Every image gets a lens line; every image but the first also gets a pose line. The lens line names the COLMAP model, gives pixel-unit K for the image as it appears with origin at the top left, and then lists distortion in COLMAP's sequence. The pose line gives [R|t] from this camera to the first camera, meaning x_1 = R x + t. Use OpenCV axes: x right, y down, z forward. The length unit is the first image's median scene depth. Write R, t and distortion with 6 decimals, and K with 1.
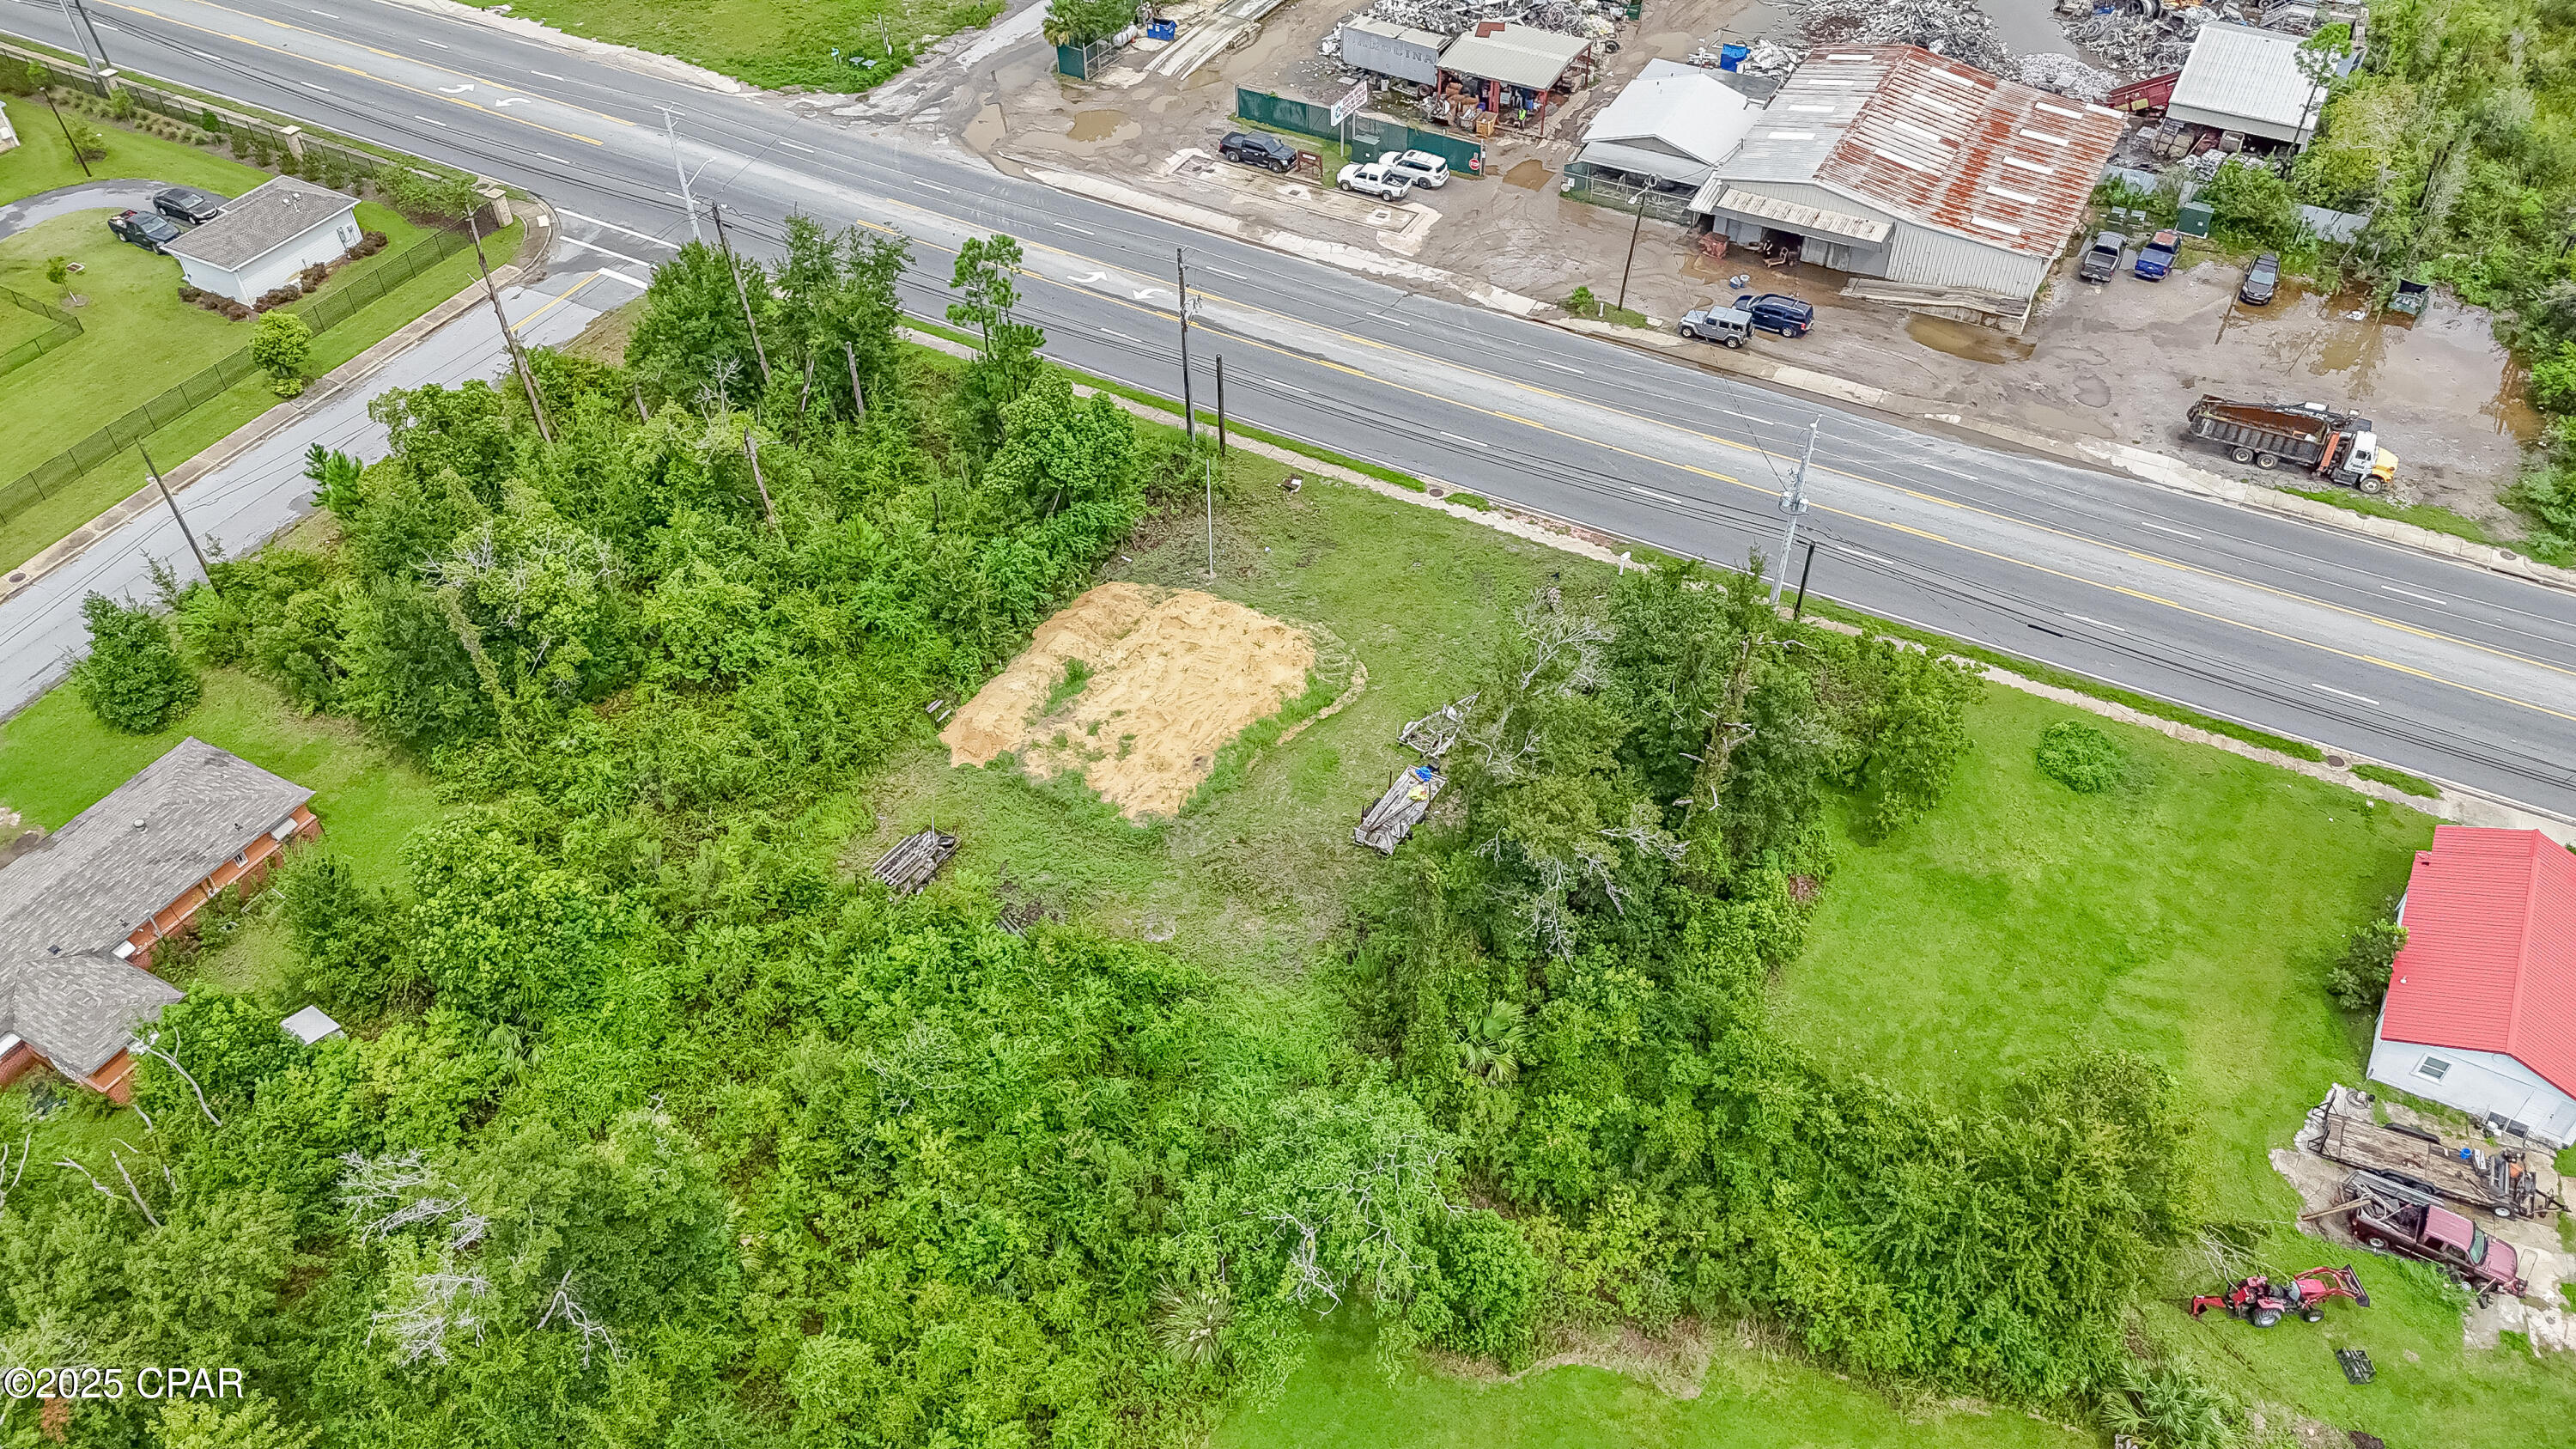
lens RADIAL K [[1889.3, 0, 1293.3], [0, 1889.3, 727.2], [0, 0, 1]] dist [0.068840, -0.064583]
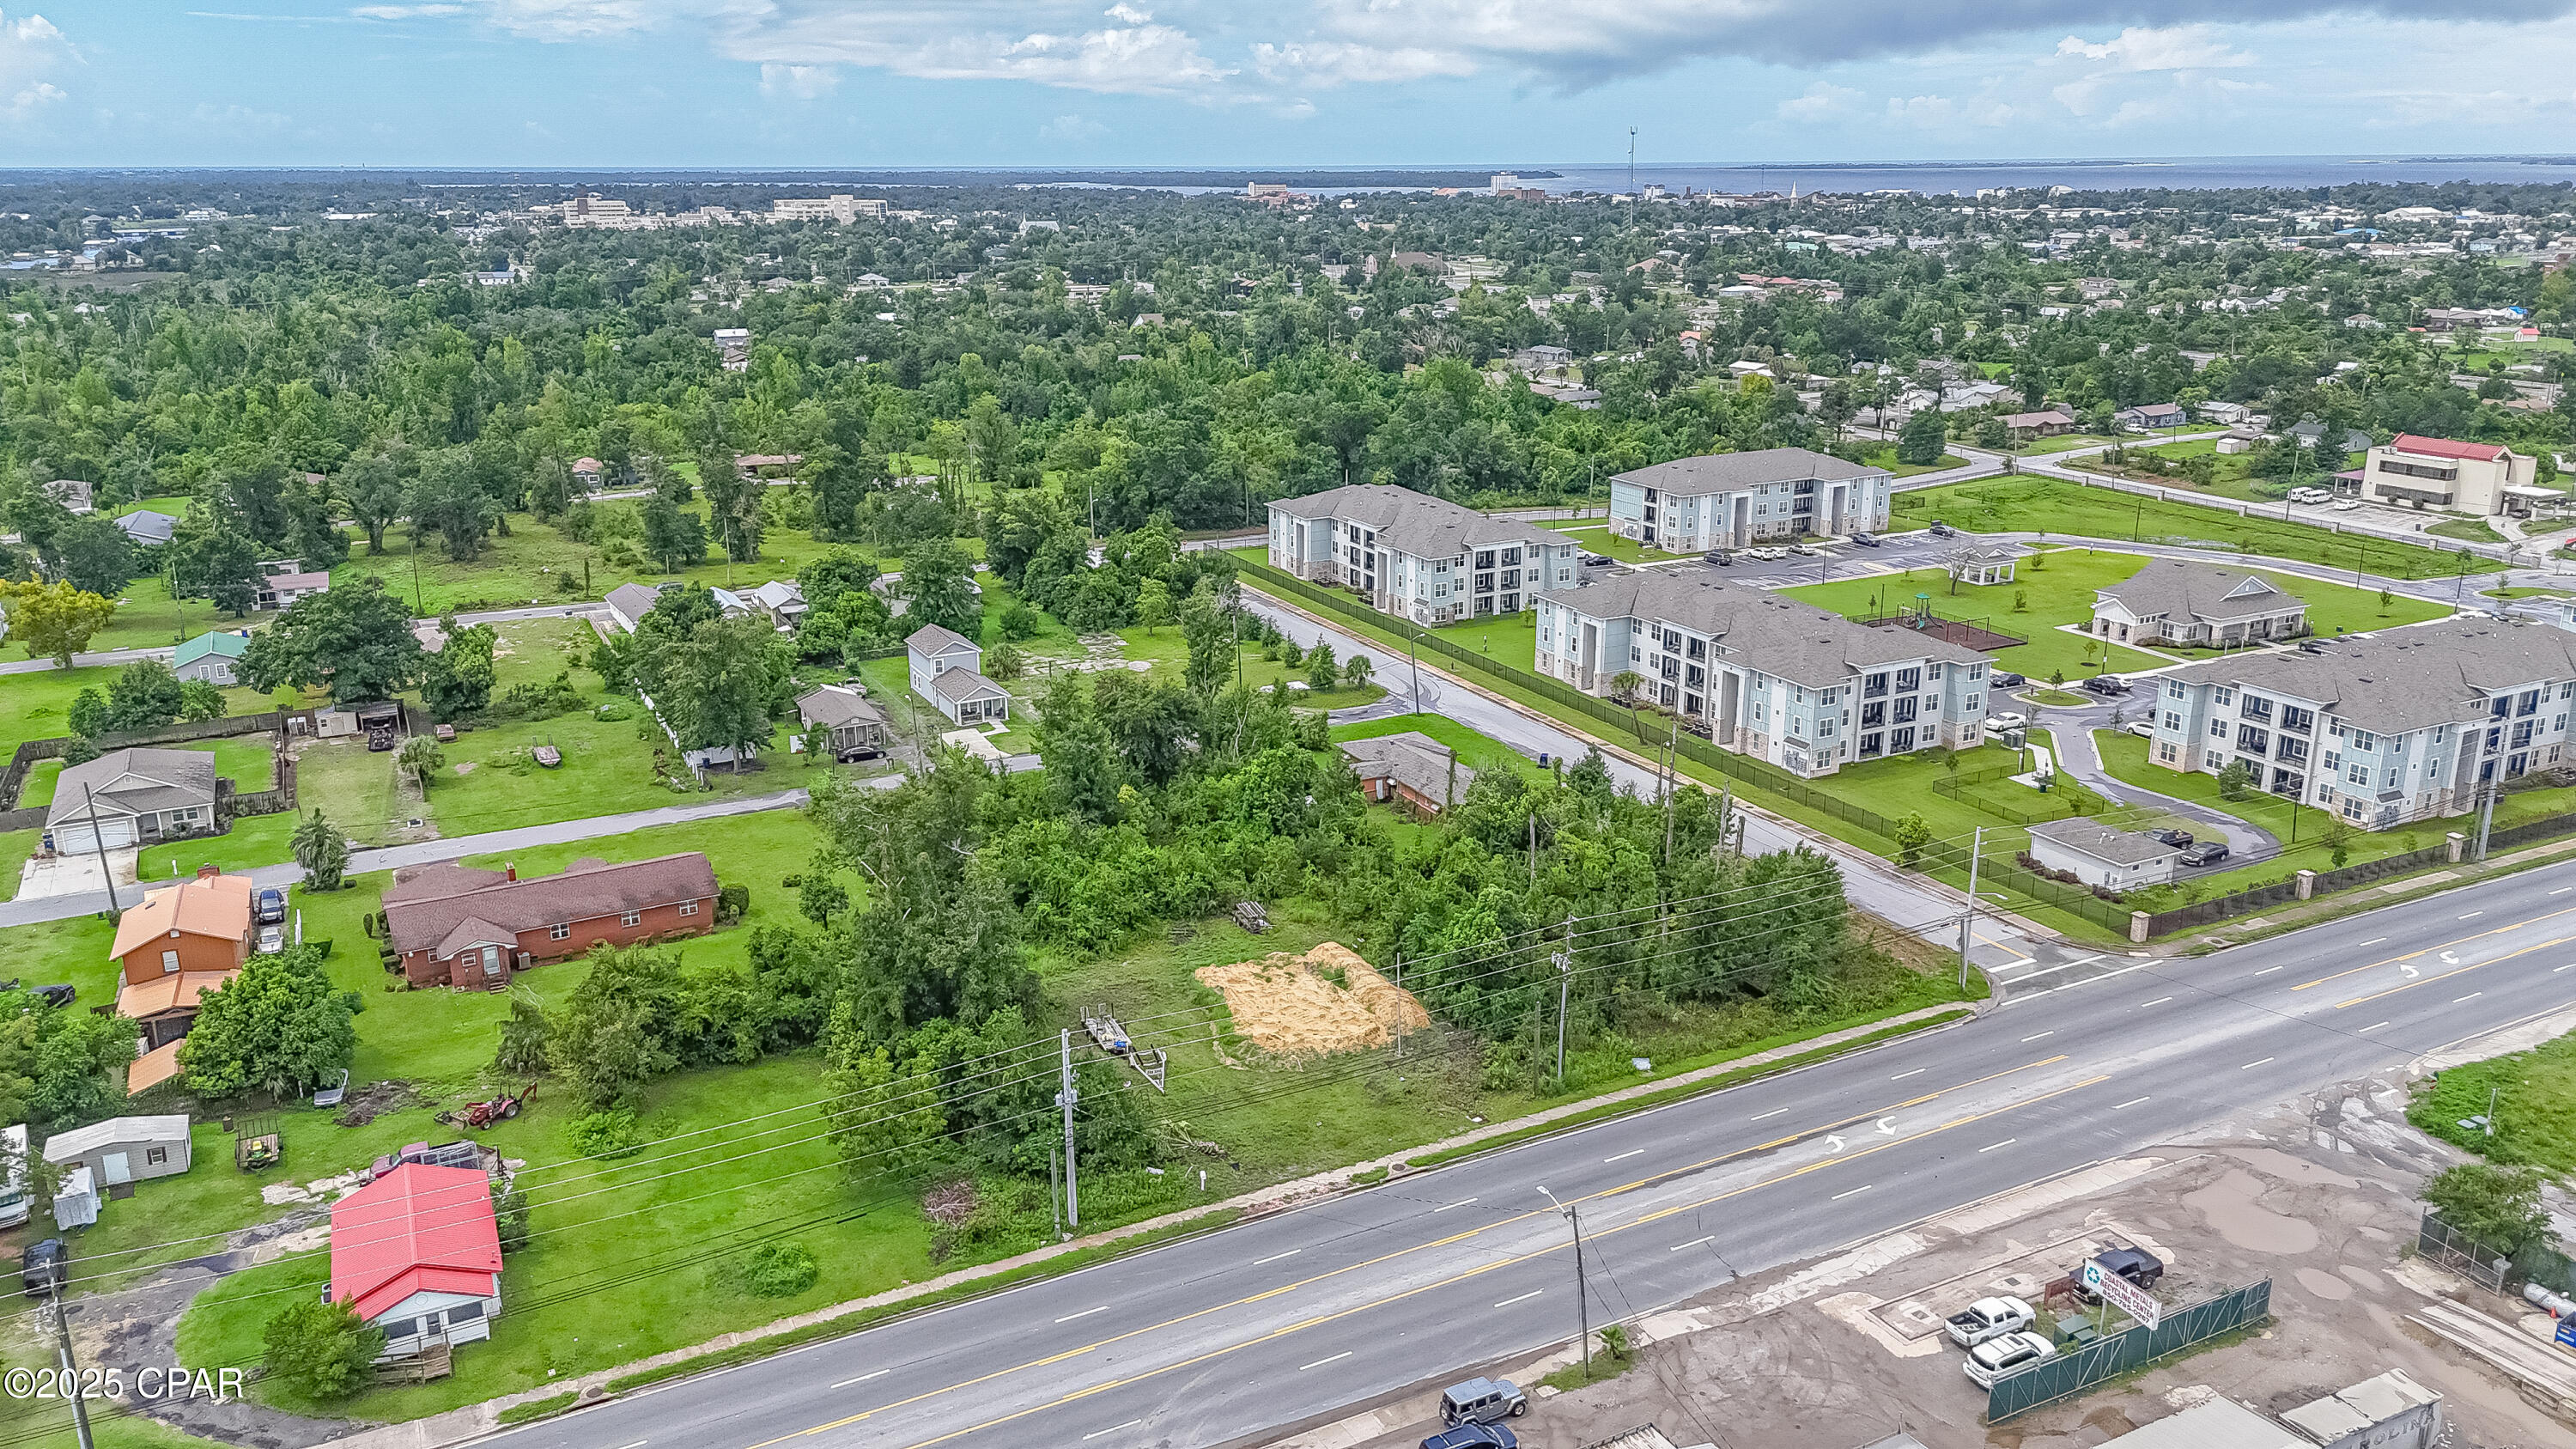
lens RADIAL K [[1889.3, 0, 1293.3], [0, 1889.3, 727.2], [0, 0, 1]] dist [0.068840, -0.064583]
pose [[-0.563638, 0.248704, -0.787692, 0.908298], [-0.563406, 0.581602, 0.586782, -0.879141], [0.604058, 0.774523, -0.187691, 0.976464]]
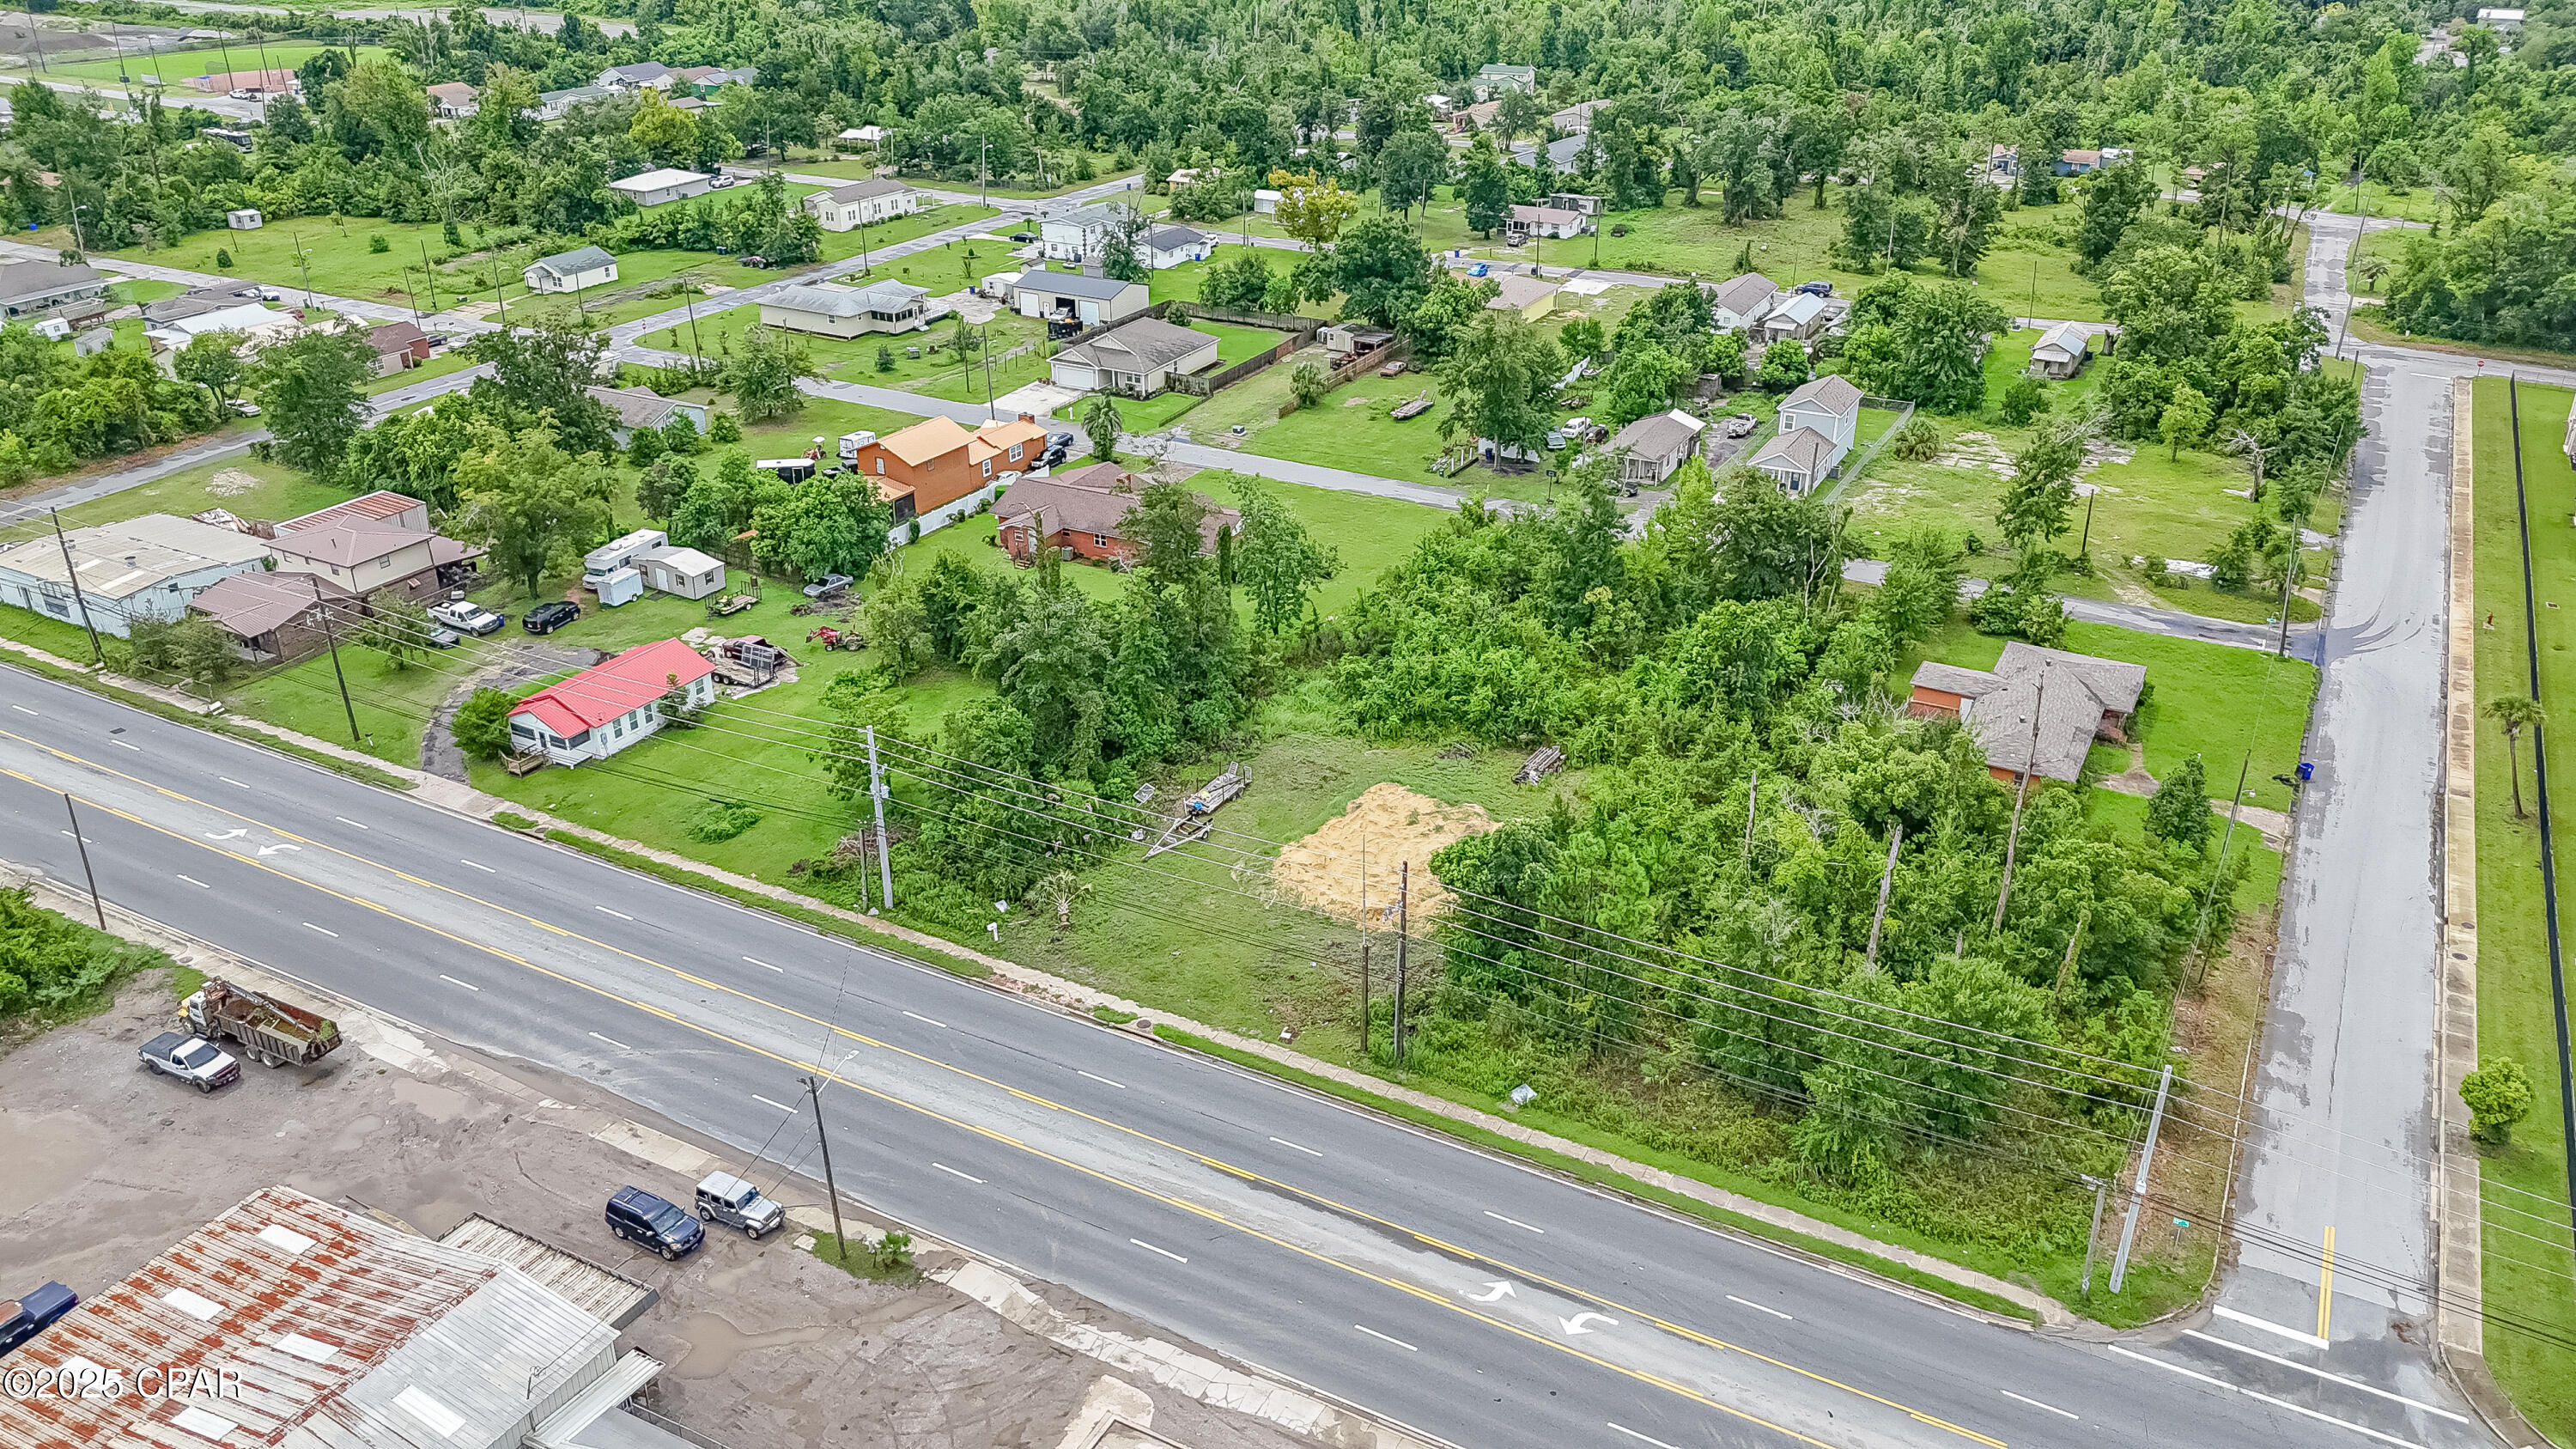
lens RADIAL K [[1889.3, 0, 1293.3], [0, 1889.3, 727.2], [0, 0, 1]] dist [0.068840, -0.064583]
pose [[-0.999924, 0.009578, 0.007735, -0.011406], [0.010556, 0.343657, 0.939036, -1.107834], [0.006336, 0.939047, -0.343732, 1.199643]]
